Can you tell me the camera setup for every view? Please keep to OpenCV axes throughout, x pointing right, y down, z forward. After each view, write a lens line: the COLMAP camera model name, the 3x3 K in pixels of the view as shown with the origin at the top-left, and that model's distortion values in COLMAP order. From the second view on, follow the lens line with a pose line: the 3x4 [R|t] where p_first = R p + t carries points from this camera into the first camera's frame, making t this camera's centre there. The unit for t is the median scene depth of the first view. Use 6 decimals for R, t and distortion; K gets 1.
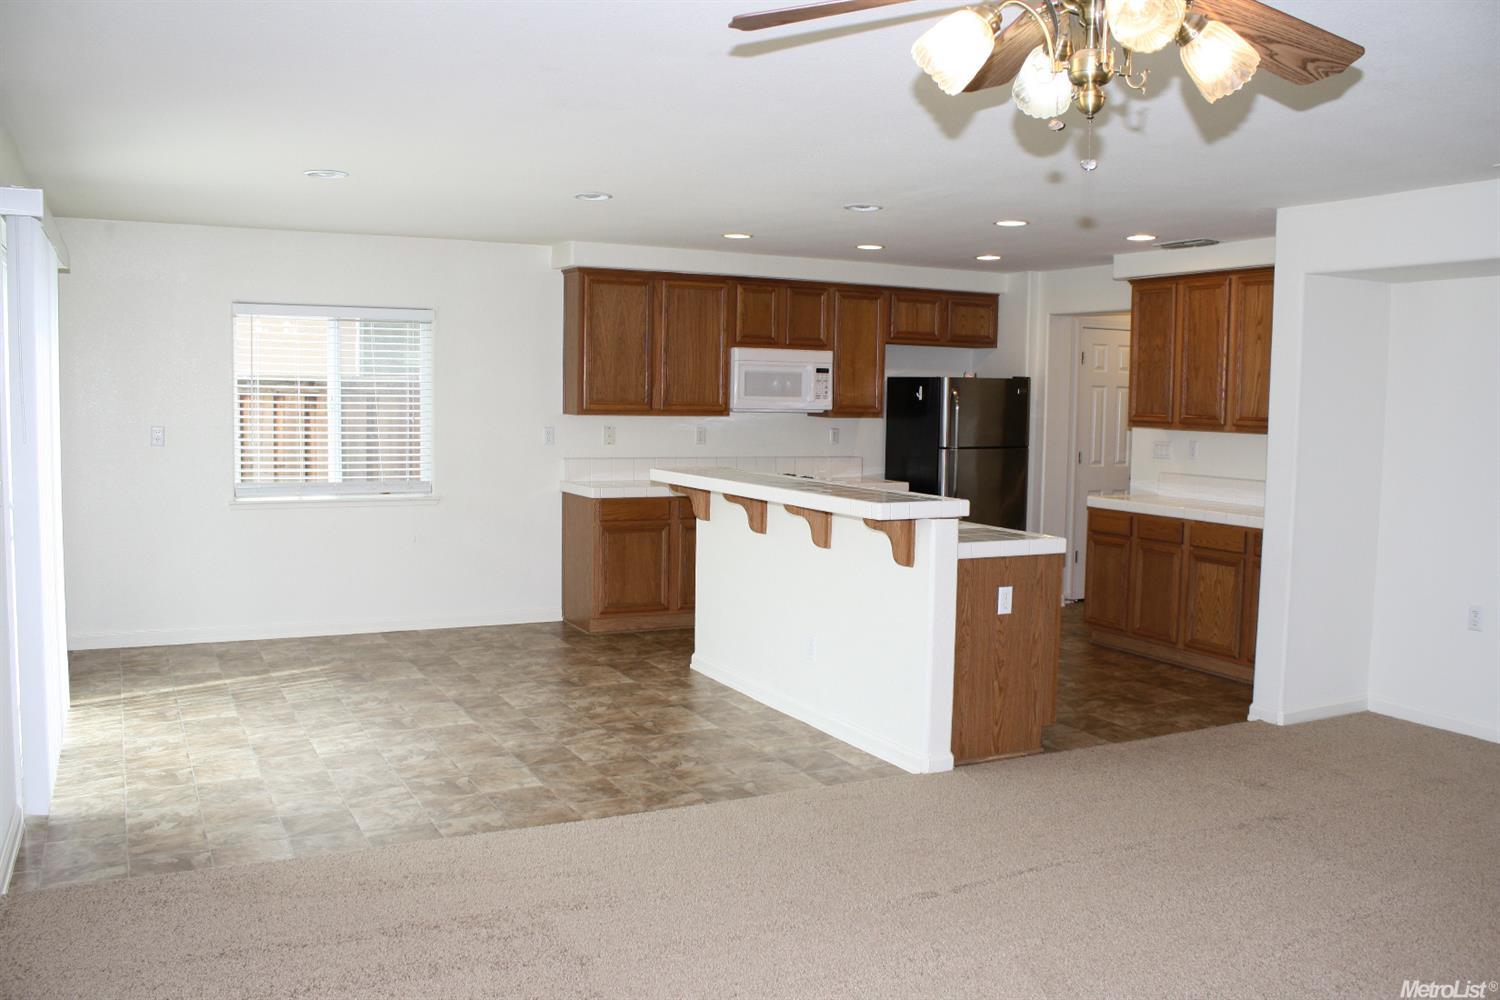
lens RADIAL K [[1262.4, 0, 750.0], [0, 1262.4, 500.0], [0, 0, 1]] dist [-0.163739, 0.151635]
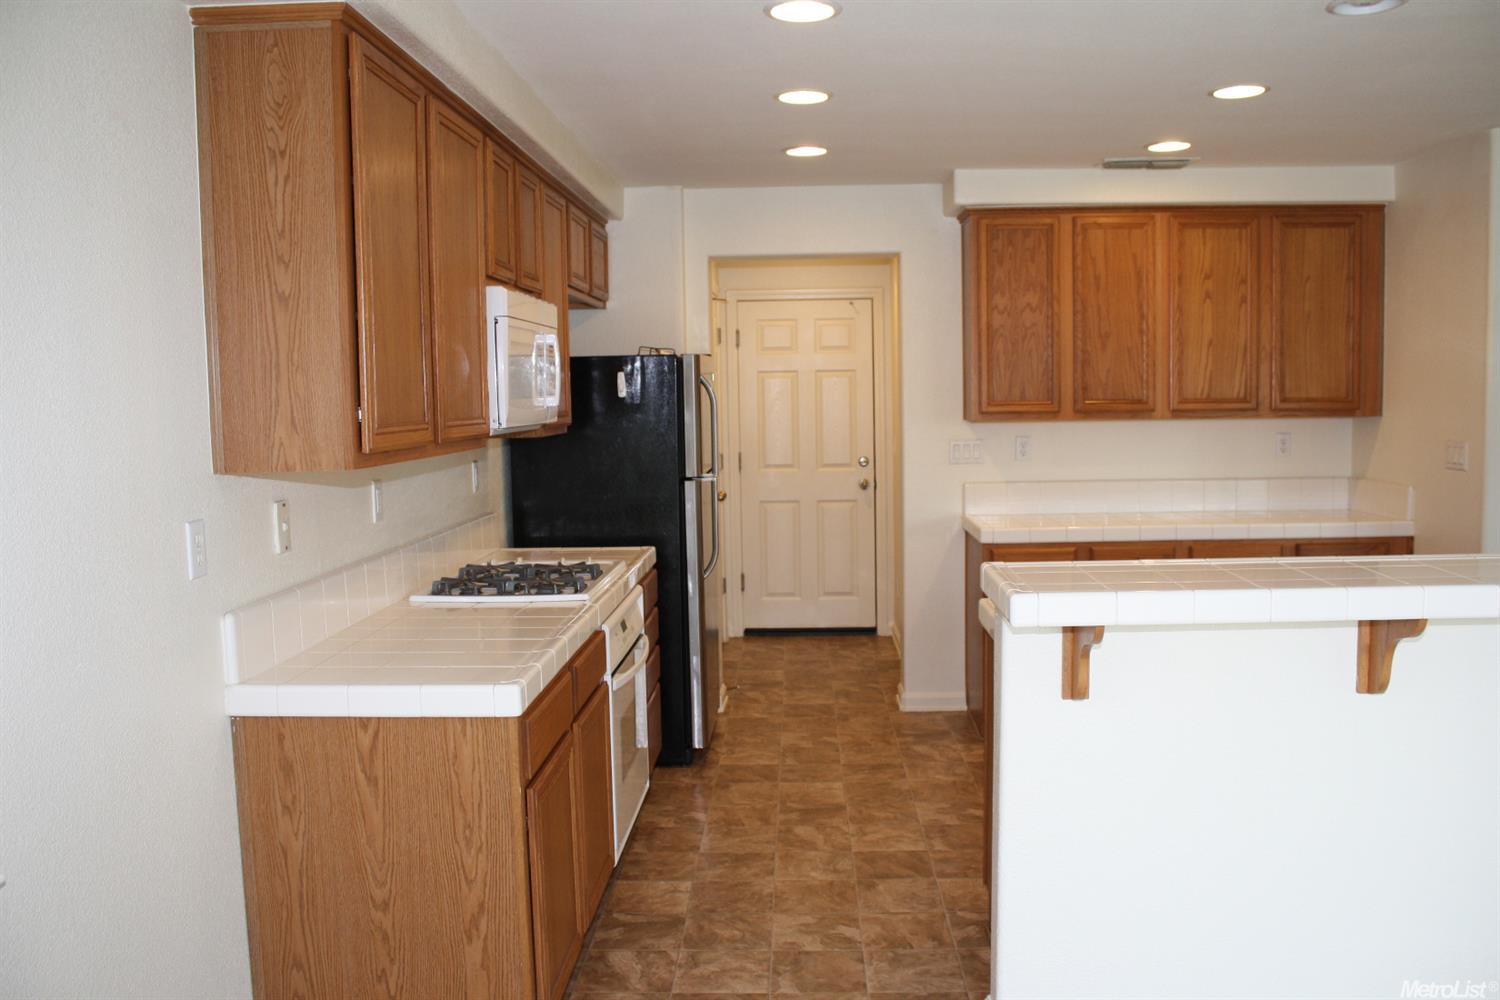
lens RADIAL K [[1262.4, 0, 750.0], [0, 1262.4, 500.0], [0, 0, 1]] dist [-0.163739, 0.151635]
pose [[0.487596, -0.102429, 0.867040, -0.336139], [0.100238, 0.993095, 0.060950, -0.064828], [-0.867296, 0.057191, 0.494497, 0.702299]]
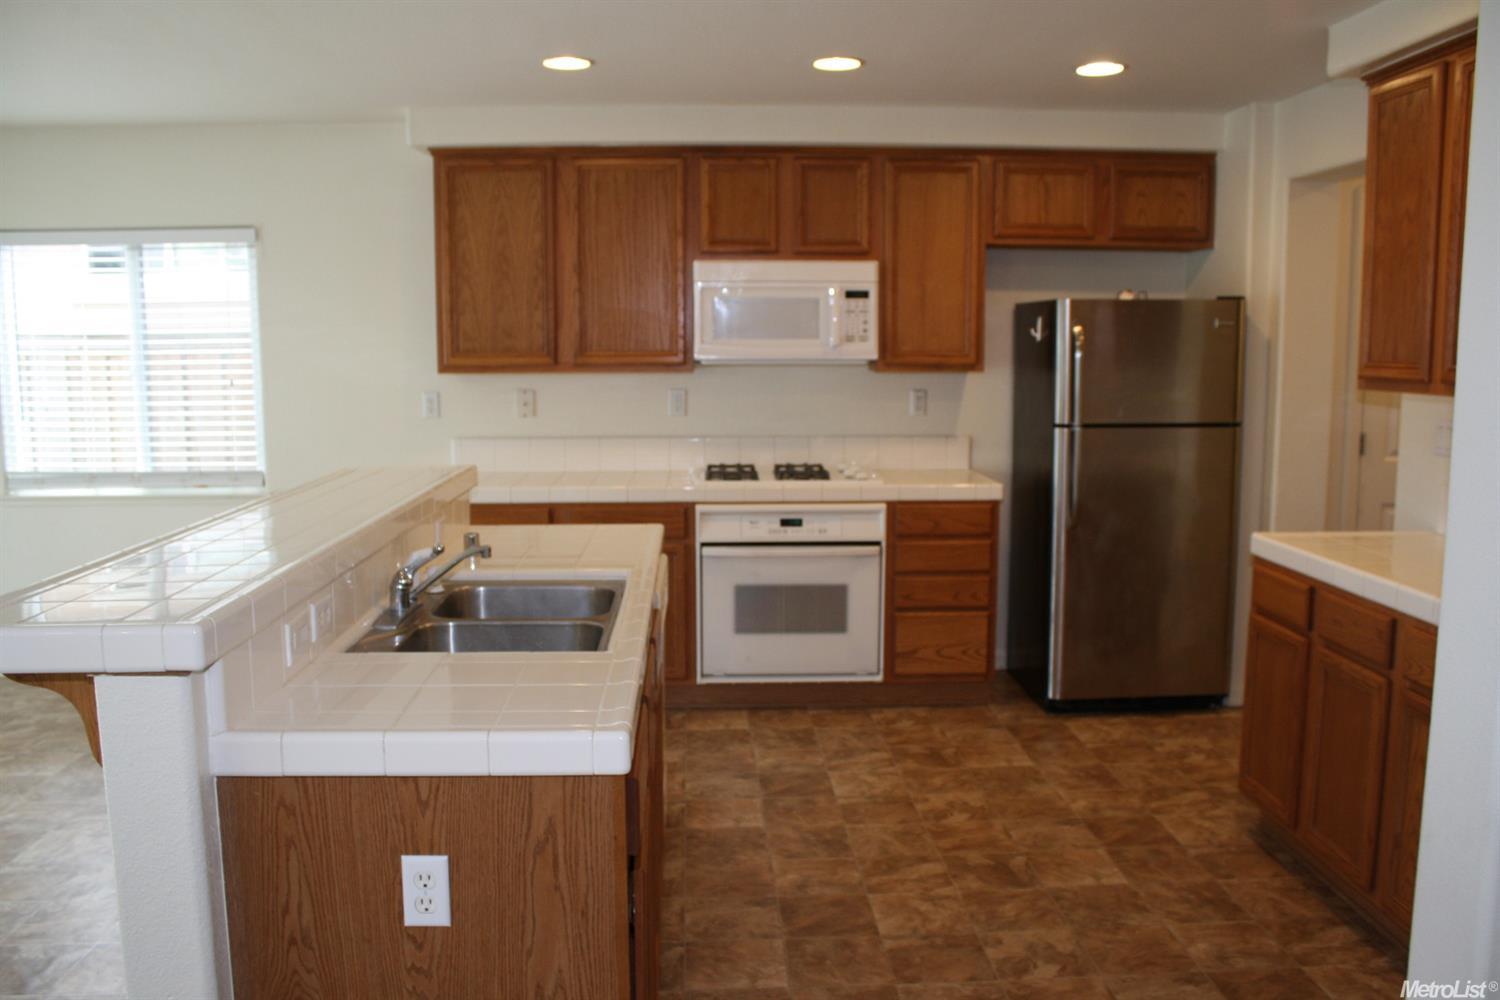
lens RADIAL K [[1262.4, 0, 750.0], [0, 1262.4, 500.0], [0, 0, 1]] dist [-0.163739, 0.151635]
pose [[0.910748, 0.031854, -0.411733, 0.261352], [-0.016297, 0.999016, 0.041241, -0.029320], [0.412642, -0.030850, 0.910371, 0.436875]]
